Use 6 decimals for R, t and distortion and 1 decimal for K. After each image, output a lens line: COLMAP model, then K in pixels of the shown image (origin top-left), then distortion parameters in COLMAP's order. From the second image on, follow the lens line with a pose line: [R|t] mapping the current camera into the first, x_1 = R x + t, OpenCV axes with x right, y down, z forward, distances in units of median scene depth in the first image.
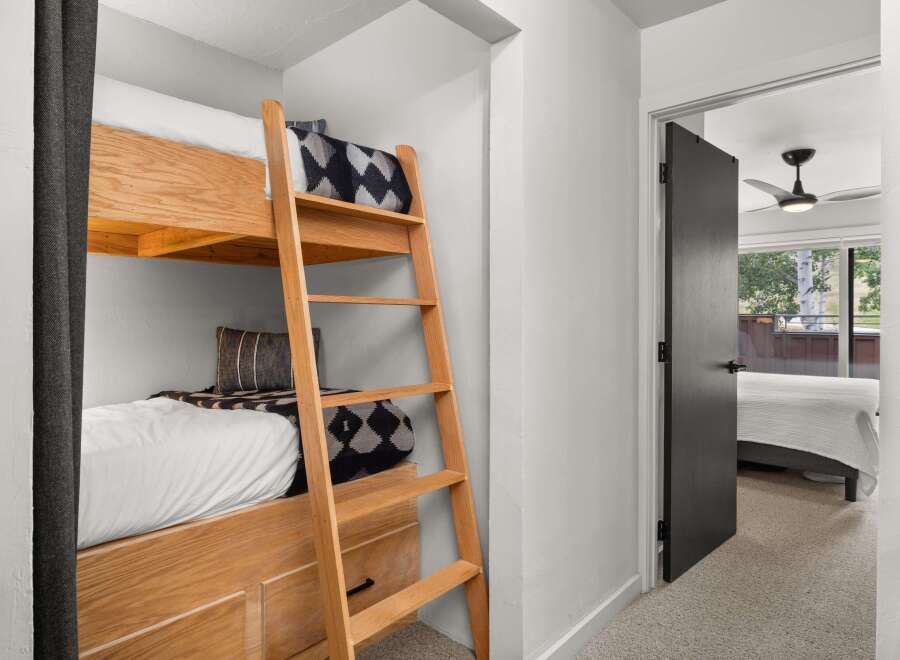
lens RADIAL K [[564.0, 0, 451.0], [0, 564.0, 330.1], [0, 0, 1]] dist [-0.008813, -0.002387]
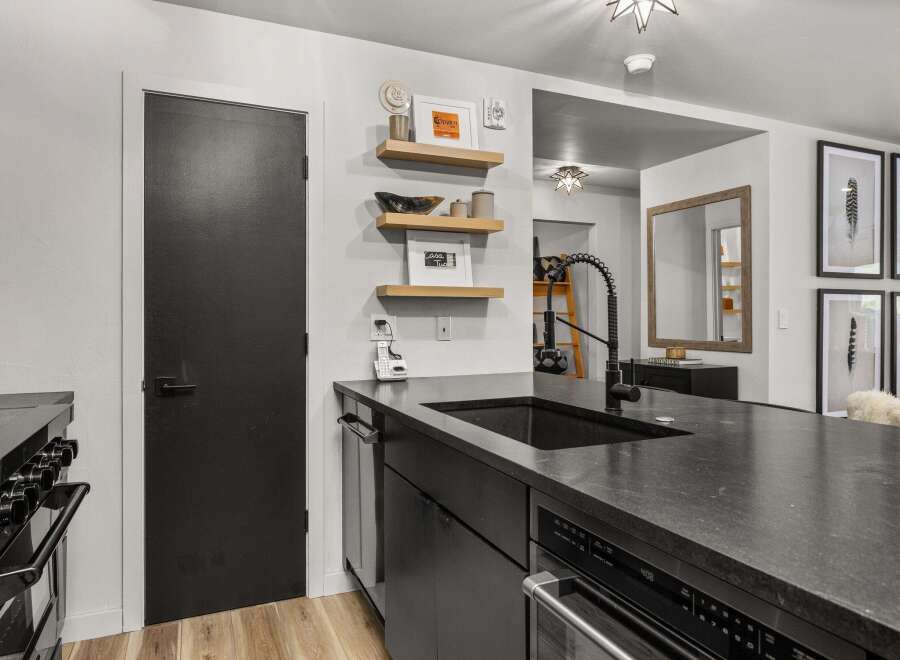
lens RADIAL K [[571.4, 0, 447.5], [0, 571.4, 324.4], [0, 0, 1]] dist [-0.002964, -0.000225]
pose [[0.916041, -0.012416, -0.400893, 0.515885], [0.008540, 0.999898, -0.011454, 0.028315], [0.400994, 0.007069, 0.916053, -1.772160]]
